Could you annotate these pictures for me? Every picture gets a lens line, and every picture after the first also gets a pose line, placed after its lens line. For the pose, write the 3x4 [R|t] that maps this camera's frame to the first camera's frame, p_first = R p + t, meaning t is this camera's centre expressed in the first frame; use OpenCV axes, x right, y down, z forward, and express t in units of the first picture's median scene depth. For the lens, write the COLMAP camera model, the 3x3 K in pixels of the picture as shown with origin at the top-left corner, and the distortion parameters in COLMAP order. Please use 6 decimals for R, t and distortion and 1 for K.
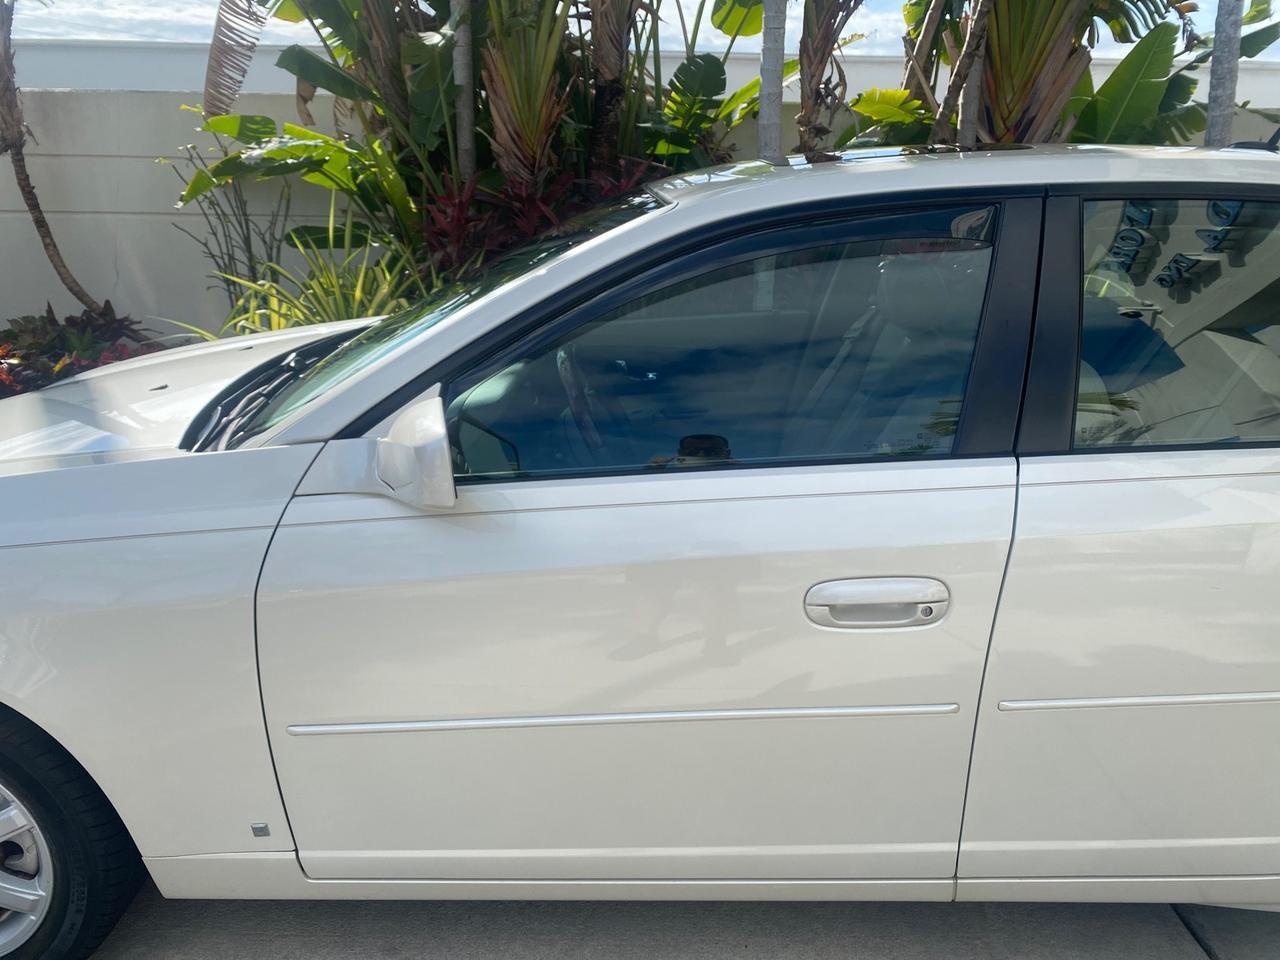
lens RADIAL K [[979.9, 0, 638.7], [0, 979.9, 473.3], [0, 0, 1]] dist [0.017085, -0.014892]
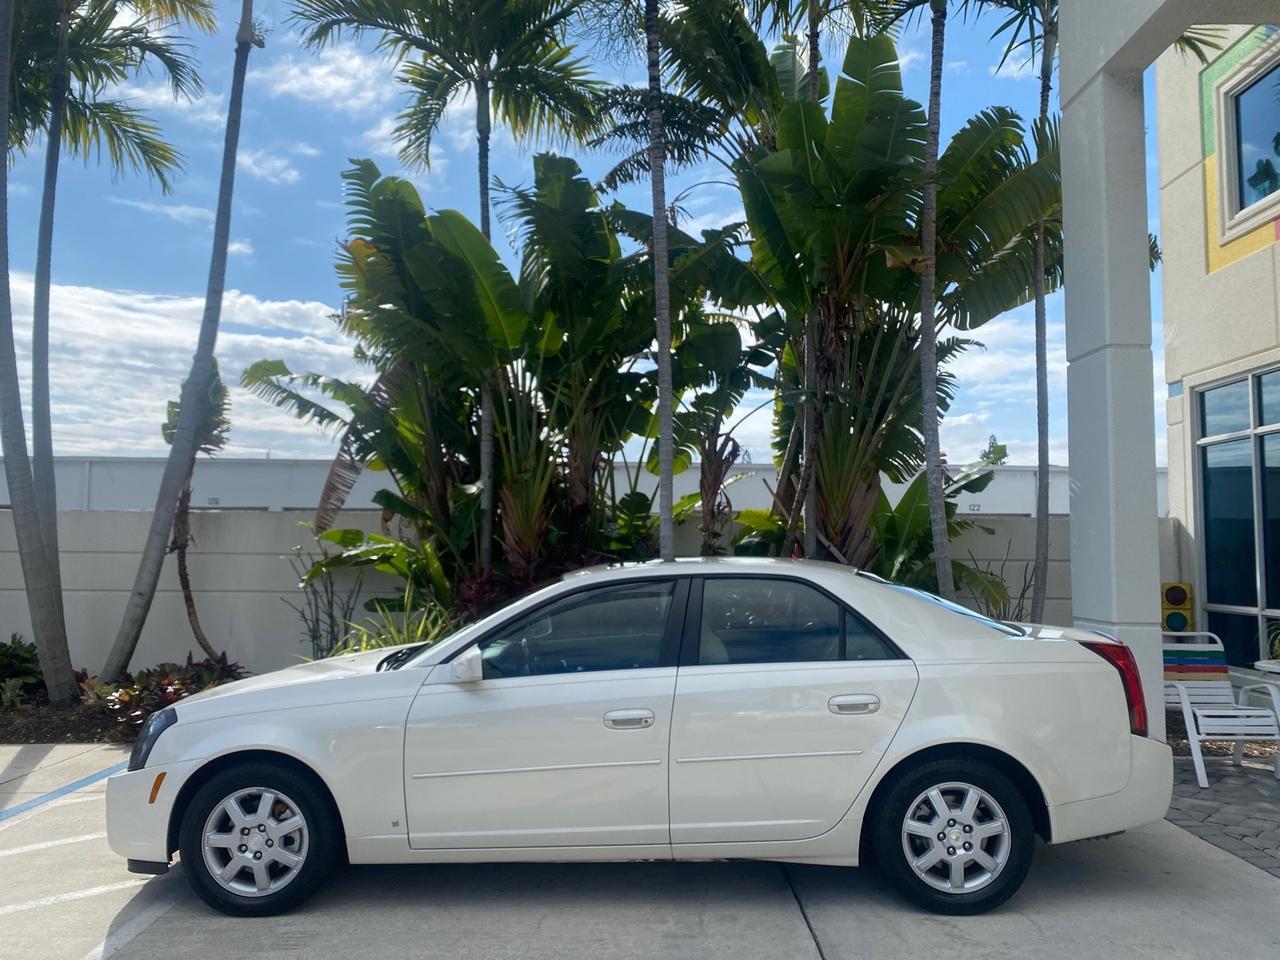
lens RADIAL K [[971.4, 0, 637.4], [0, 971.4, 476.8], [0, 0, 1]] dist [0.075033, -0.106099]
pose [[0.999967, -0.006561, -0.004803, 0.070948], [0.004347, 0.930500, -0.366267, 0.127785], [0.006872, 0.366234, 0.930497, -0.465082]]
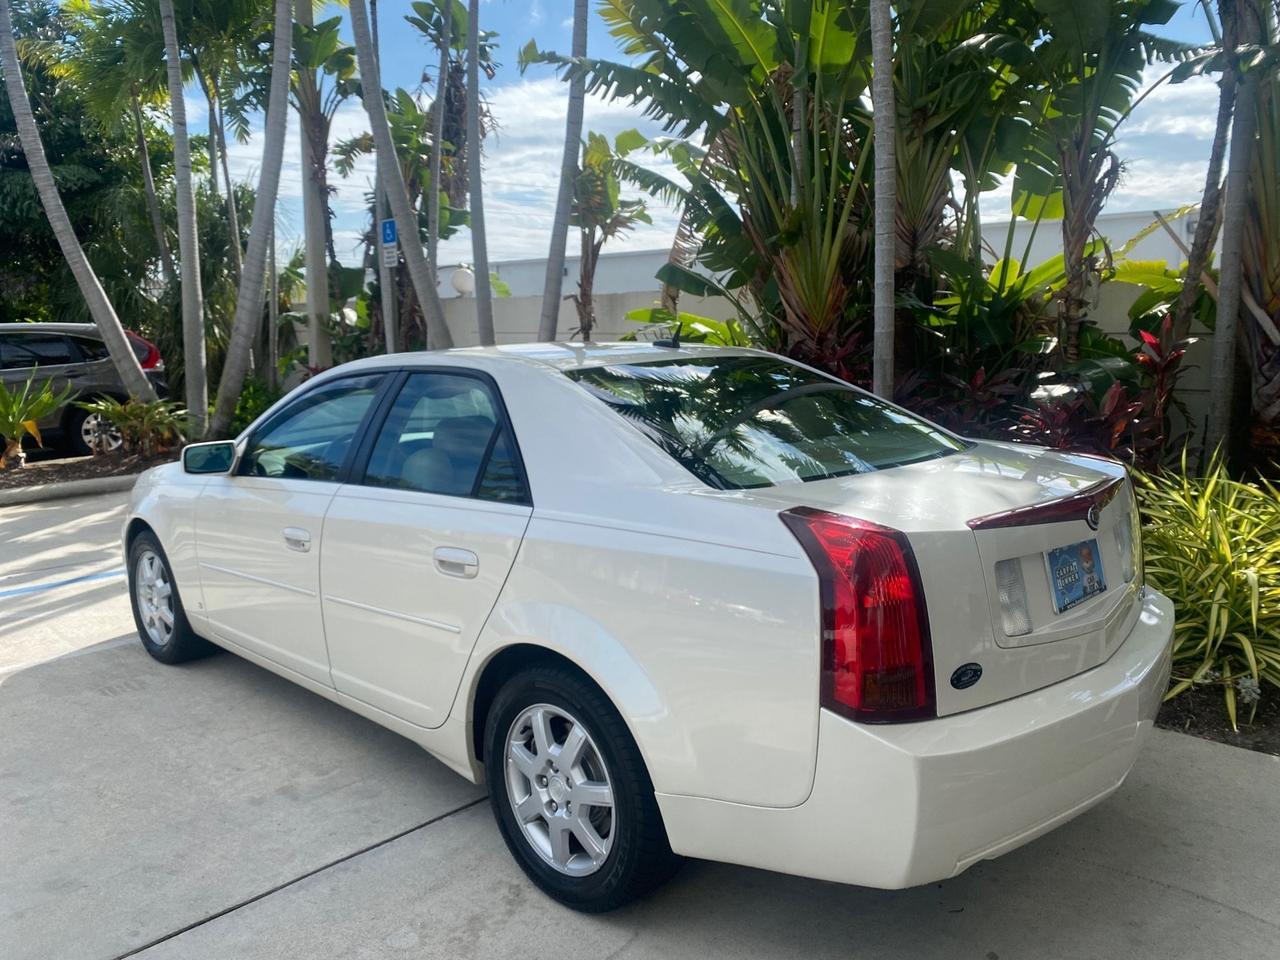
lens RADIAL K [[984.3, 0, 638.8], [0, 984.3, 473.9], [0, 0, 1]] dist [0.013193, -0.008205]
pose [[0.717595, 0.085023, -0.691251, 0.608092], [-0.189062, 0.979031, -0.075848, 0.000654], [0.670308, 0.185118, 0.718623, -0.042331]]
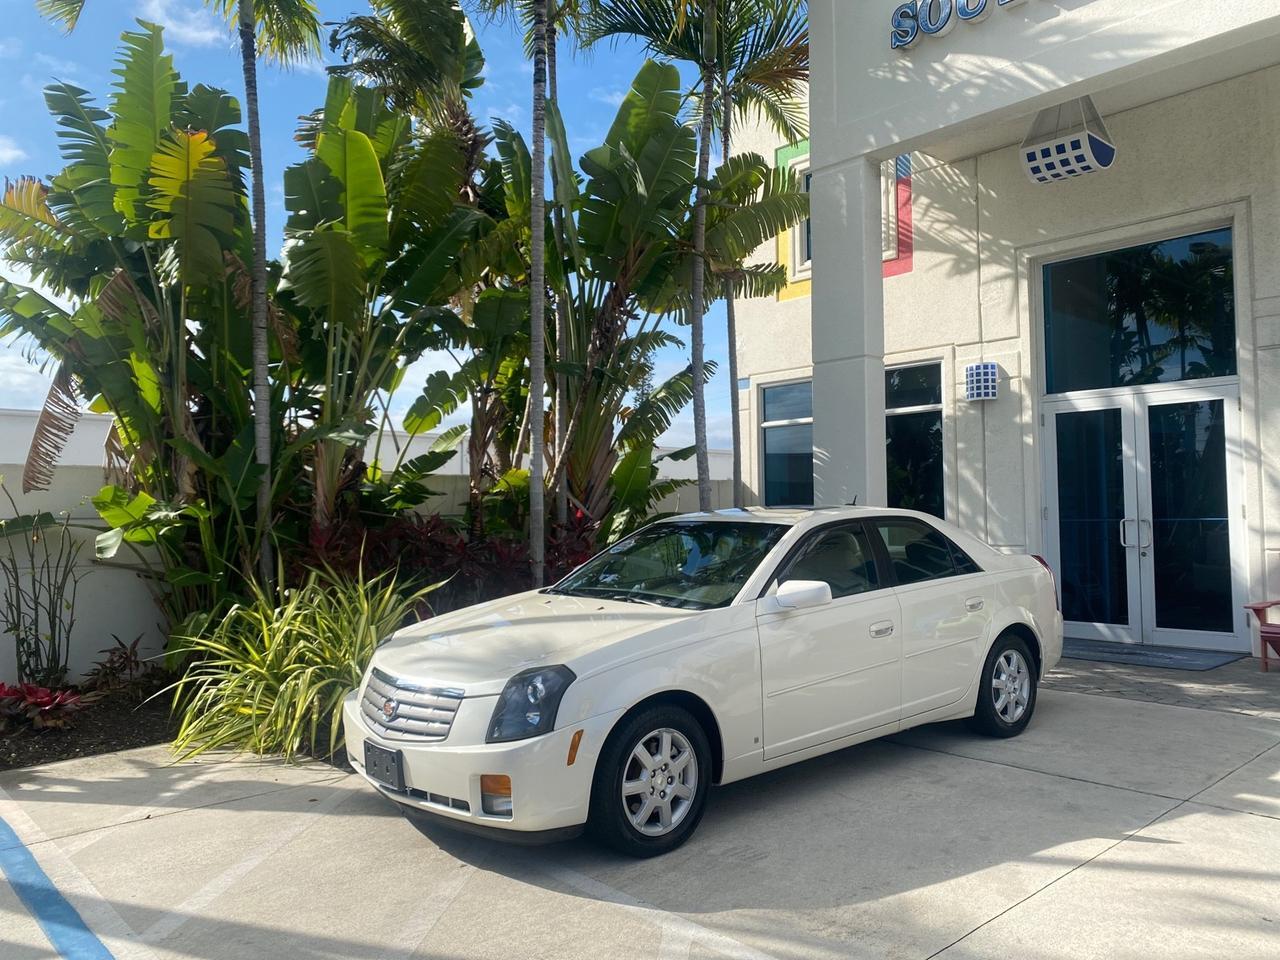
lens RADIAL K [[979.9, 0, 638.7], [0, 979.9, 473.3], [0, 0, 1]] dist [0.017085, -0.014892]
pose [[0.746328, 0.007689, 0.665534, -0.701170], [0.216305, 0.942853, -0.253457, 0.077371], [-0.629450, 0.333120, 0.702014, -0.285568]]
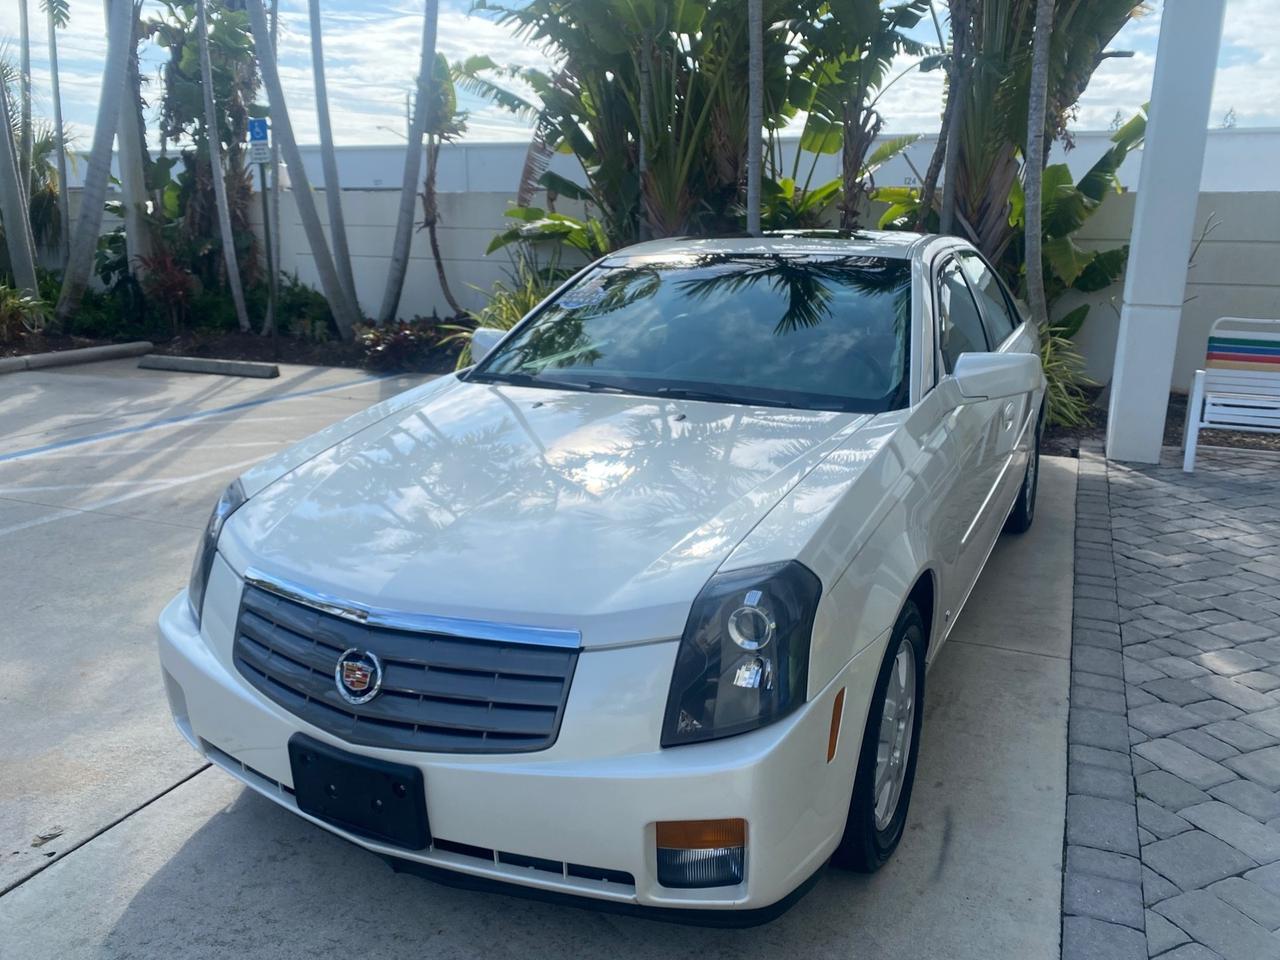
lens RADIAL K [[976.2, 0, 640.0], [0, 976.2, 480.0], [0, 0, 1]] dist [0.001236, -0.004578]
pose [[0.913323, 0.101212, -0.394459, 0.544667], [-0.121708, 0.992193, -0.027219, 0.162008], [0.388624, 0.072869, 0.918510, -0.544912]]
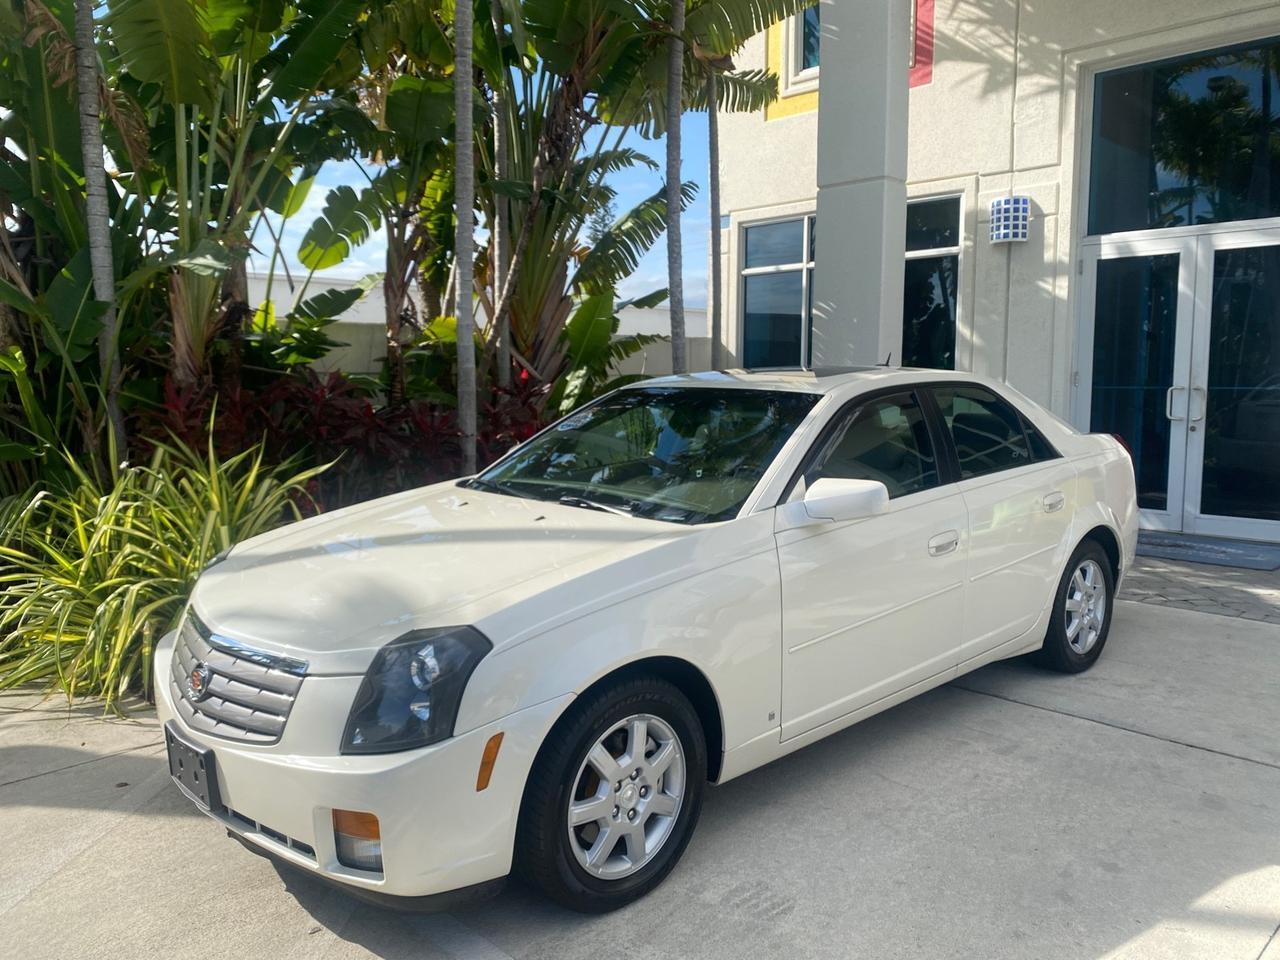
lens RADIAL K [[980.8, 0, 638.9], [0, 980.8, 475.3], [0, 0, 1]] dist [0.034406, -0.041632]
pose [[0.717576, -0.081796, 0.691660, -0.511502], [0.213543, 0.971089, -0.106703, 0.016051], [-0.662936, 0.224267, 0.714298, -0.080787]]
